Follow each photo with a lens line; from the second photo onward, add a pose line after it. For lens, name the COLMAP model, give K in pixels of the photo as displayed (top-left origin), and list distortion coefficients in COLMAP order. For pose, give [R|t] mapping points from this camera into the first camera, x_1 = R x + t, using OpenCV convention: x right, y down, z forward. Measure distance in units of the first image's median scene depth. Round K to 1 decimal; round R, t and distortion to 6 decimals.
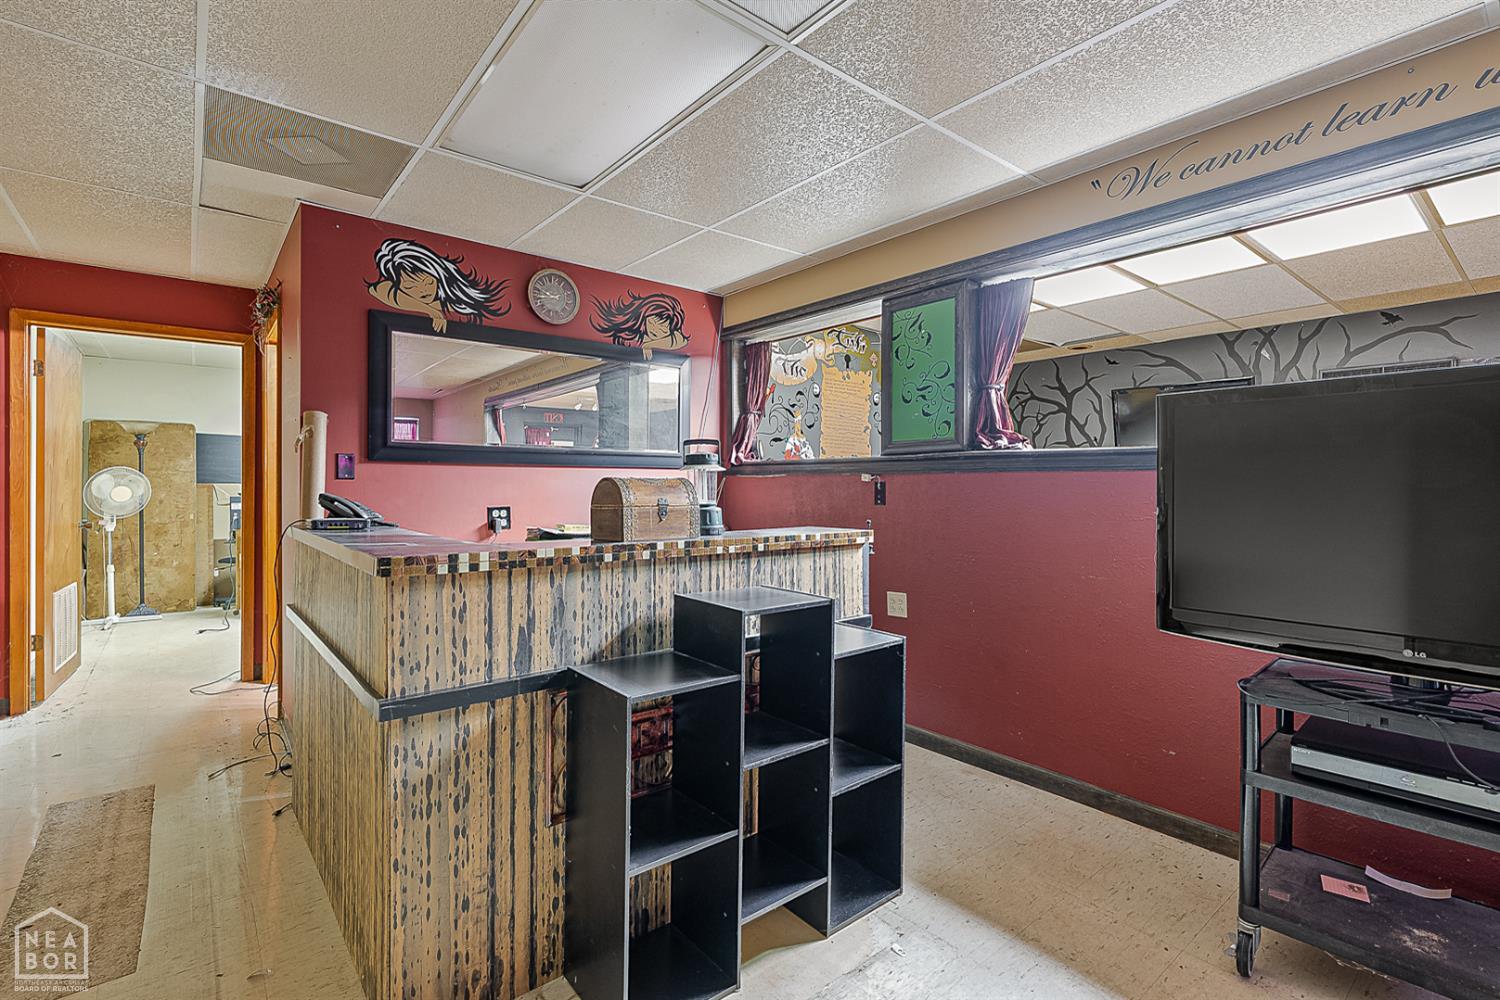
lens RADIAL K [[688.6, 0, 751.3], [0, 688.6, 482.7], [0, 0, 1]] dist [-0.010133, 0.000159]
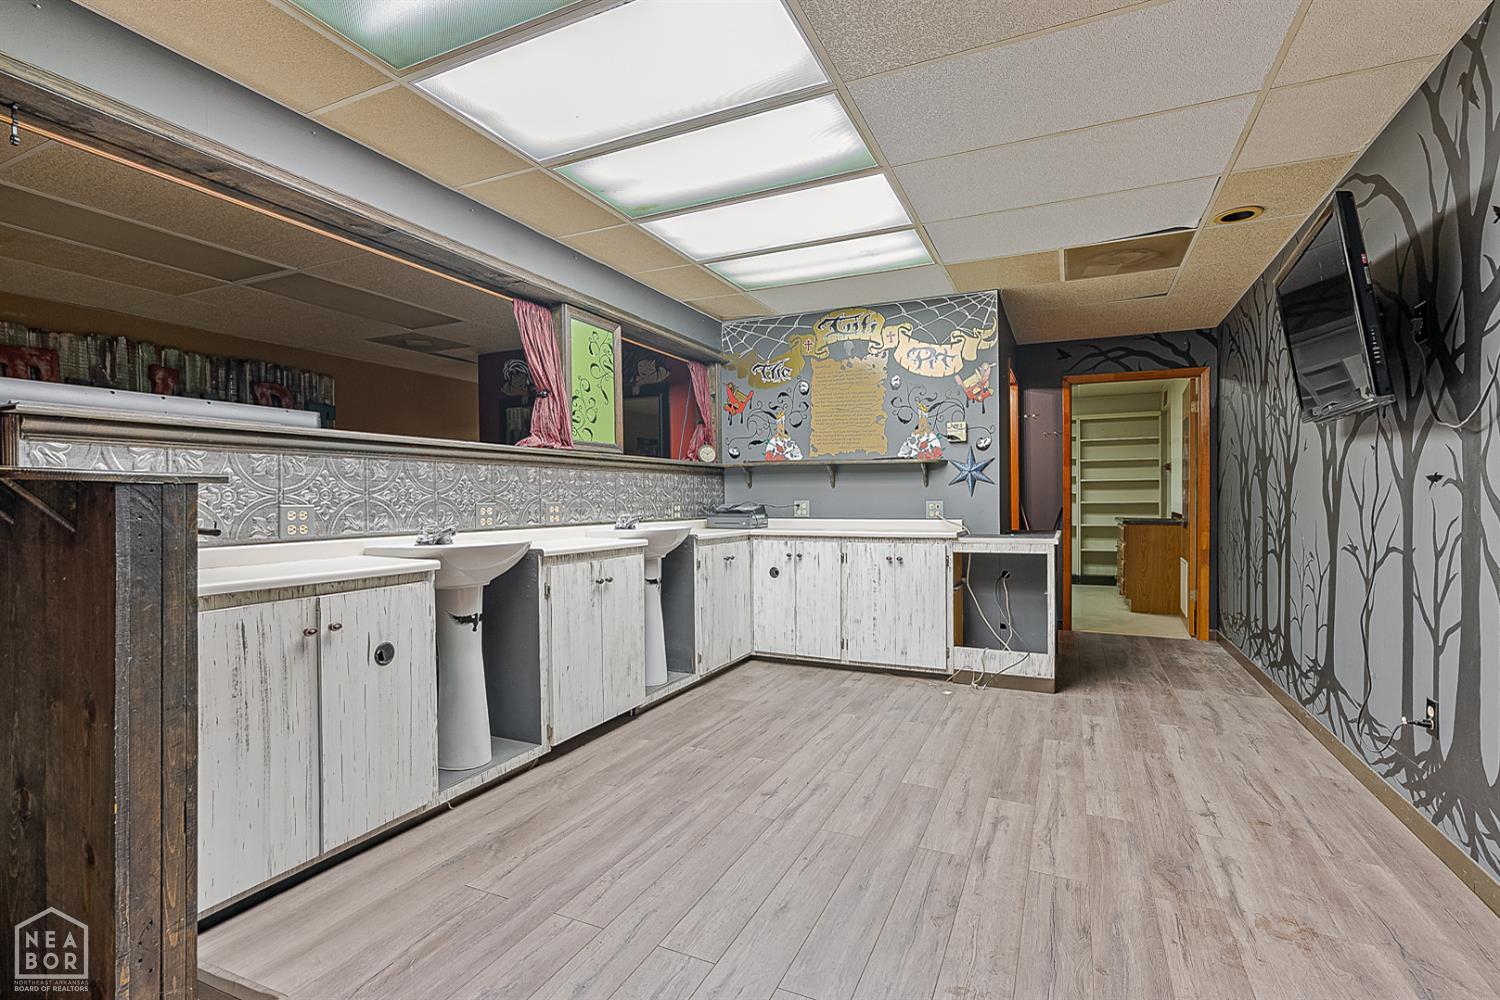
lens RADIAL K [[688.6, 0, 752.4], [0, 688.6, 513.7], [0, 0, 1]] dist [-0.010133, 0.000159]
pose [[0.431414, 0.011710, -0.902078, 1.900454], [0.011133, 0.999771, 0.018302, 0.054398], [0.902085, -0.017939, 0.431184, 1.000661]]
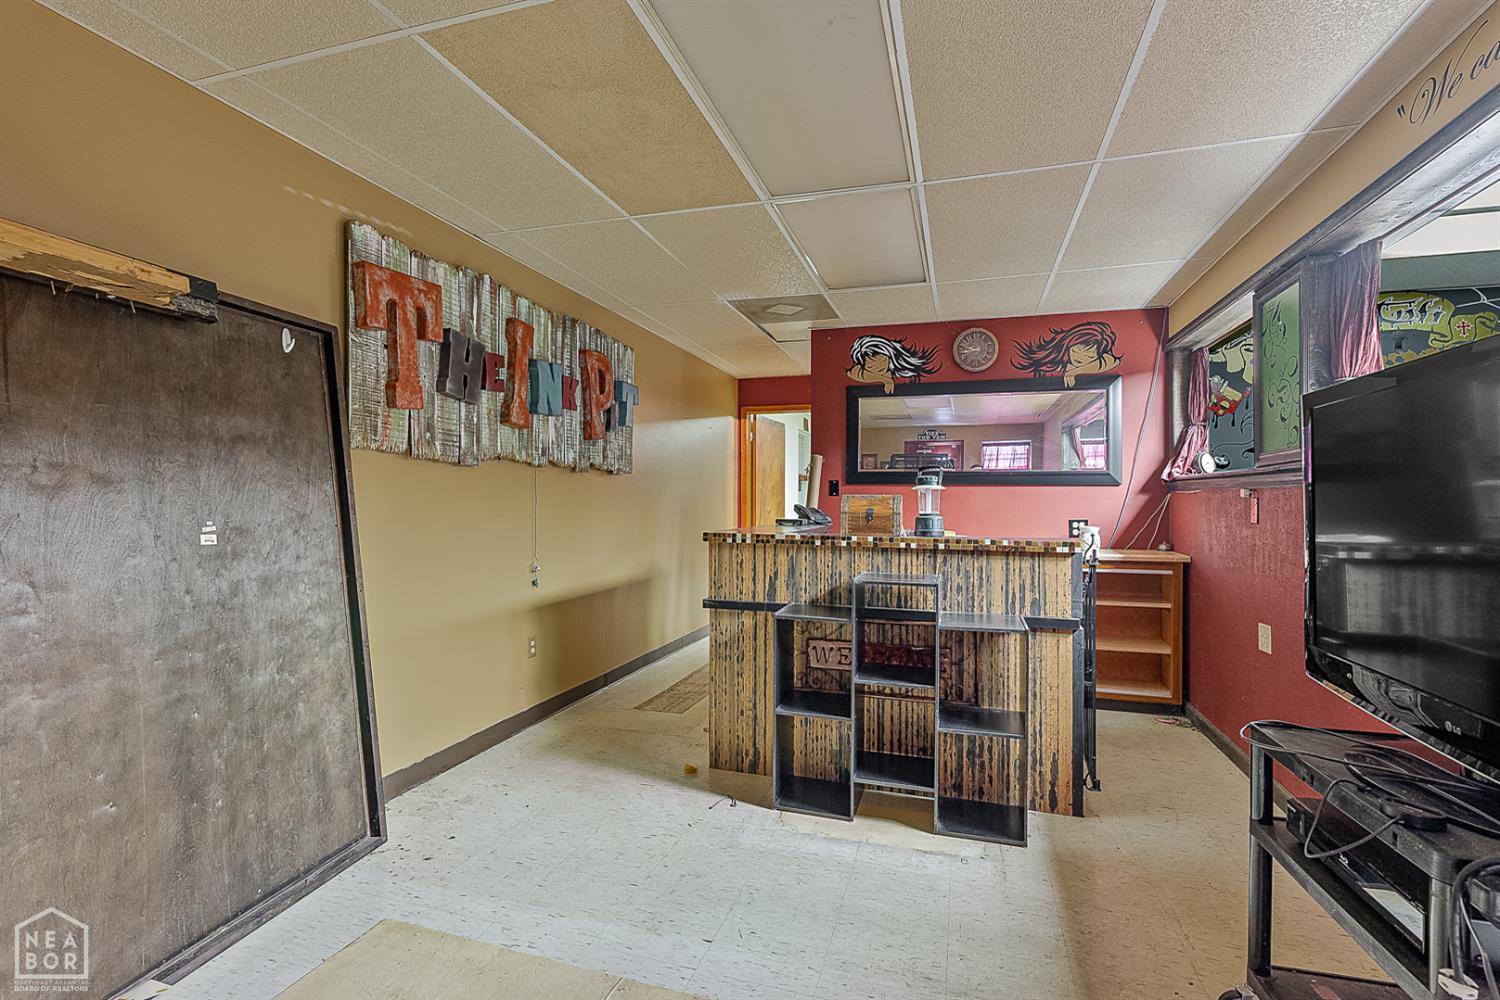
lens RADIAL K [[688.6, 0, 752.0], [0, 688.6, 498.4], [0, 0, 1]] dist [-0.010133, 0.000159]
pose [[0.540222, 0.002170, -0.841519, 0.801296], [-0.002194, 0.999997, 0.001171, -0.000297], [0.841519, 0.001213, 0.540226, -0.027613]]
